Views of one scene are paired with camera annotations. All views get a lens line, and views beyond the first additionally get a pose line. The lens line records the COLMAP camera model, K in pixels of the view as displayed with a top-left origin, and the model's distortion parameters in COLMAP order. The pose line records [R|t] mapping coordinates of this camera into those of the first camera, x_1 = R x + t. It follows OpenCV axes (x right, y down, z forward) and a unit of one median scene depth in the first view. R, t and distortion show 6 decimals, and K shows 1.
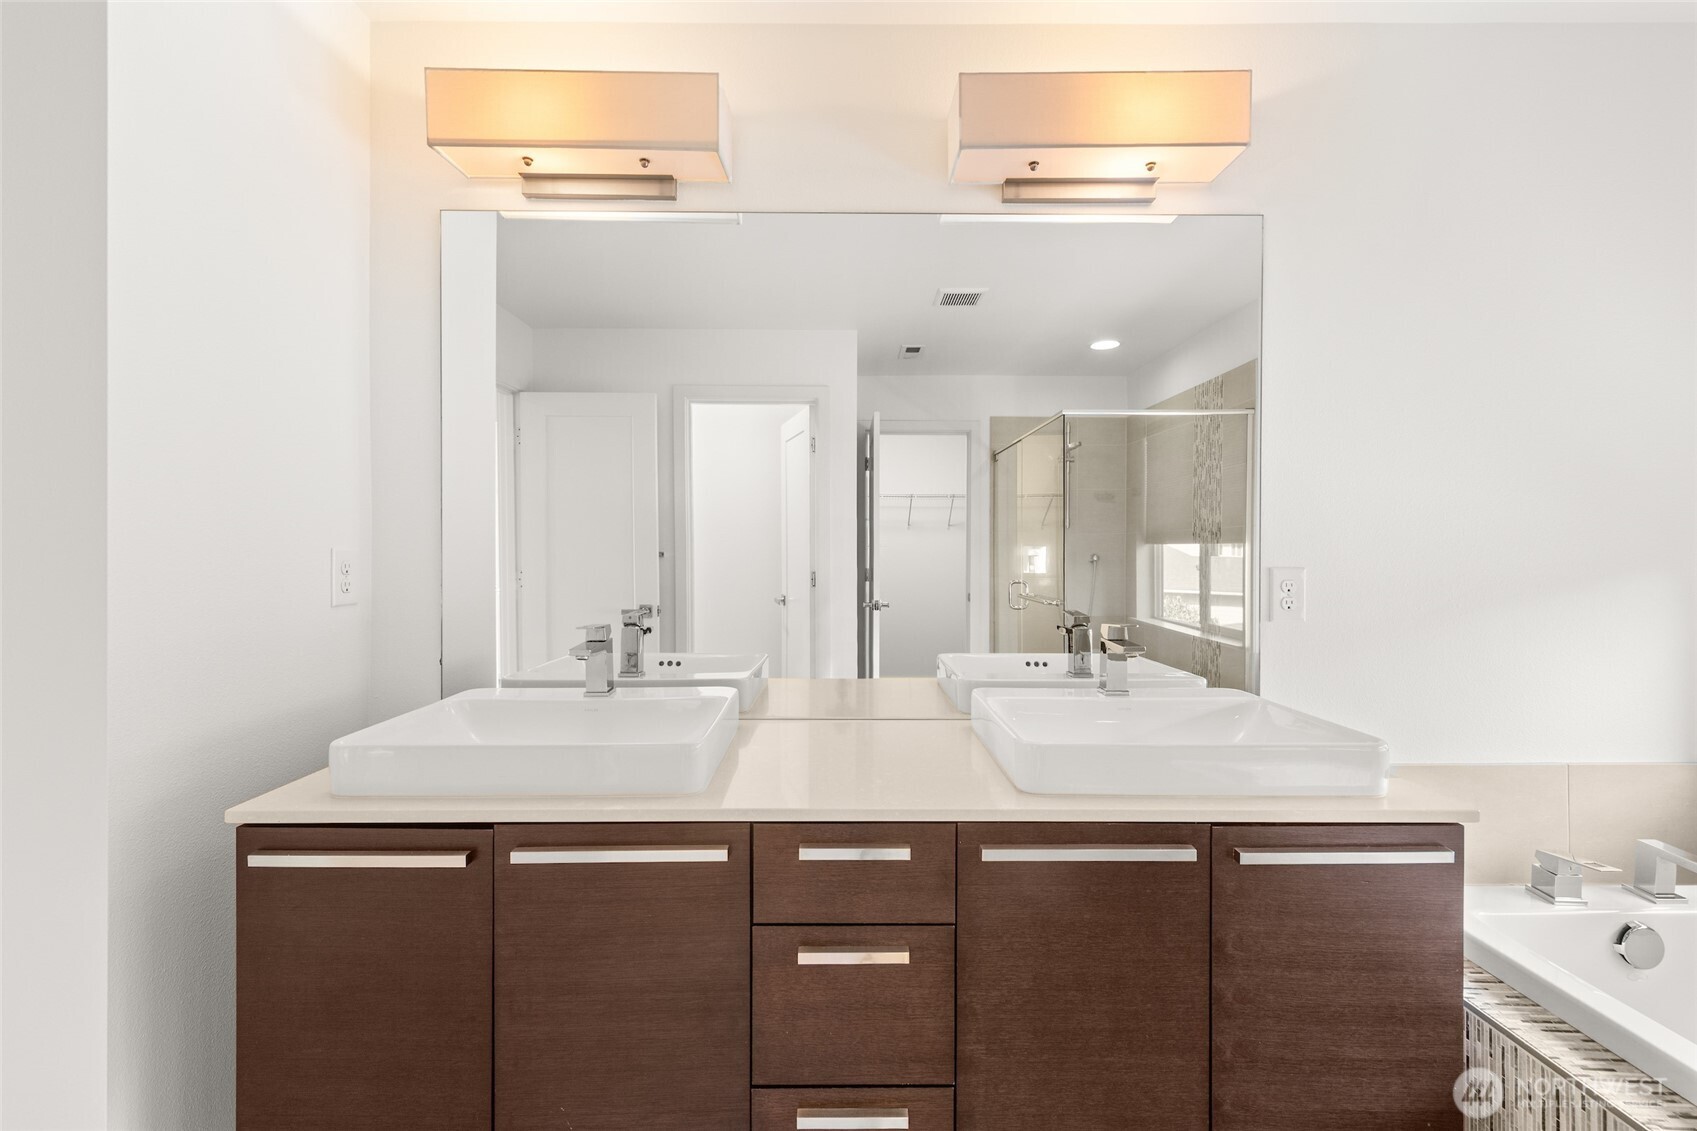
lens RADIAL K [[716.5, 0, 849.2], [0, 716.5, 558.0], [0, 0, 1]] dist [0.004293, 0.000270]
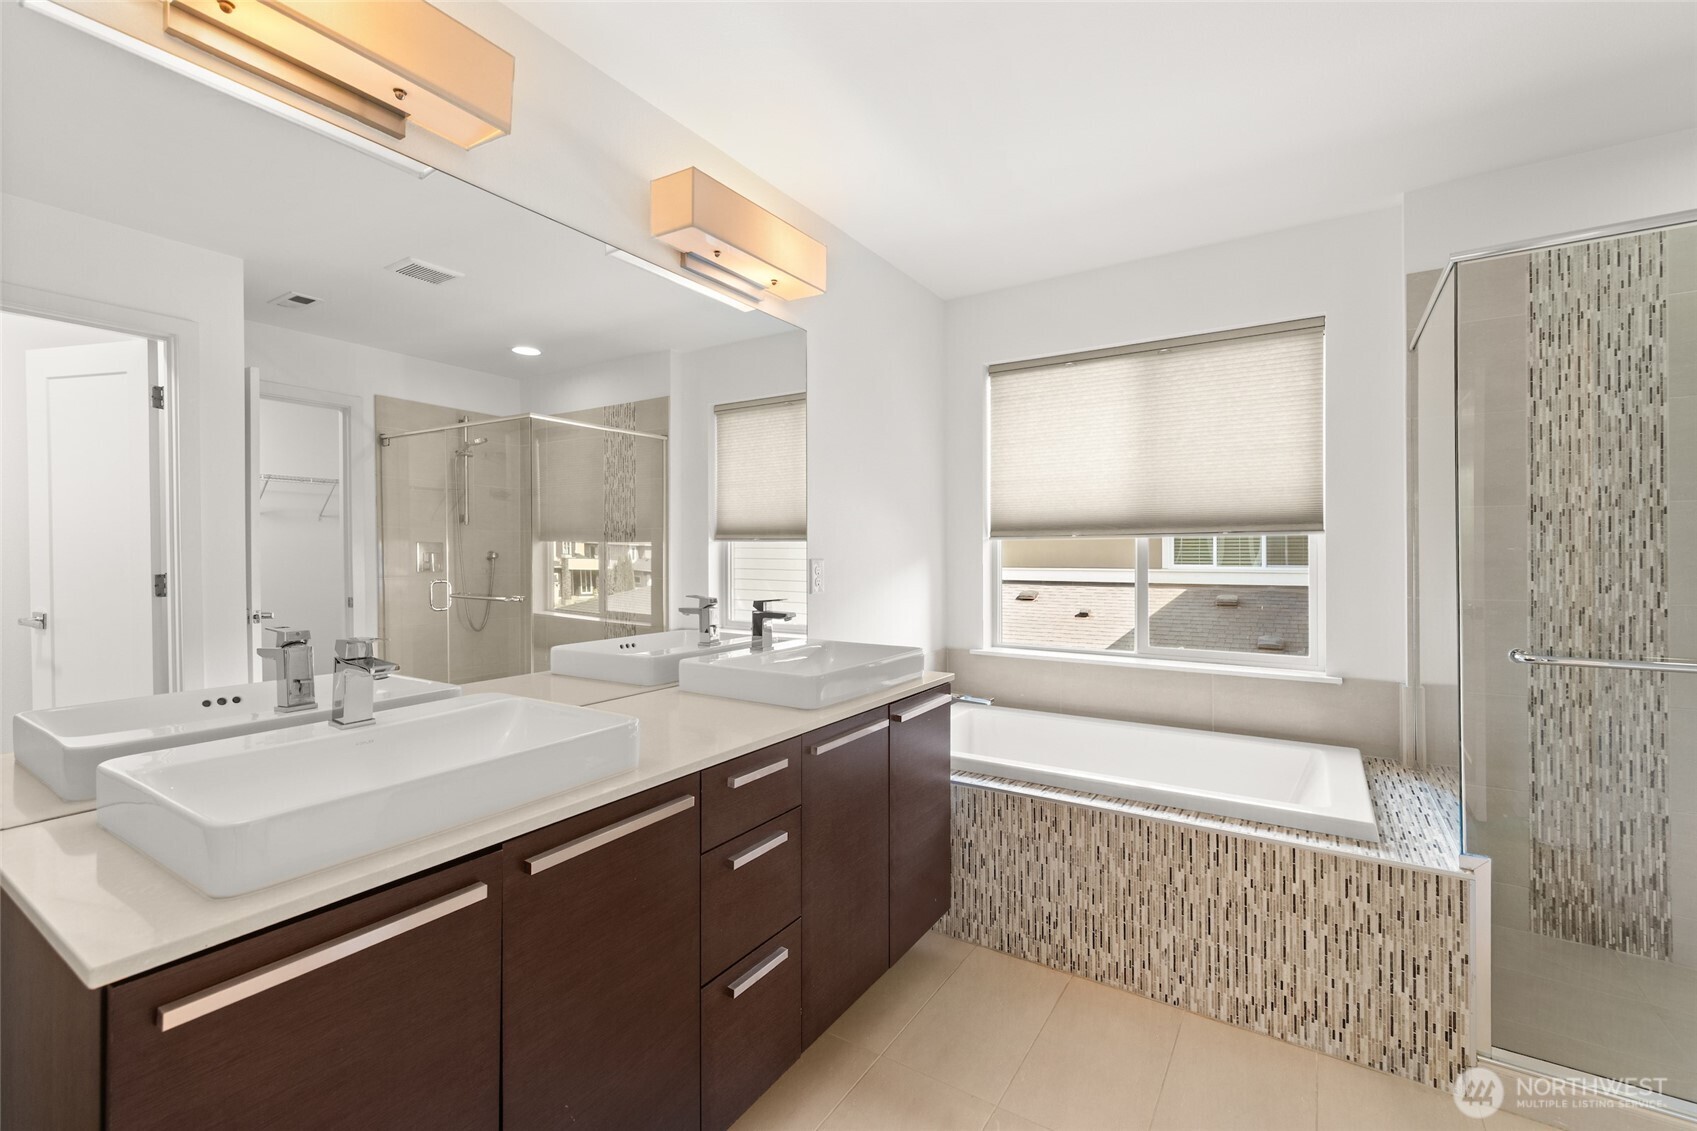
lens RADIAL K [[715.5, 0, 851.5], [0, 715.5, 549.8], [0, 0, 1]] dist [0.007632, -0.001884]
pose [[0.546093, 0.001211, 0.837724, -0.664294], [0.004140, 0.999983, -0.004144, -0.000004], [-0.837715, 0.005731, 0.546078, 0.078040]]
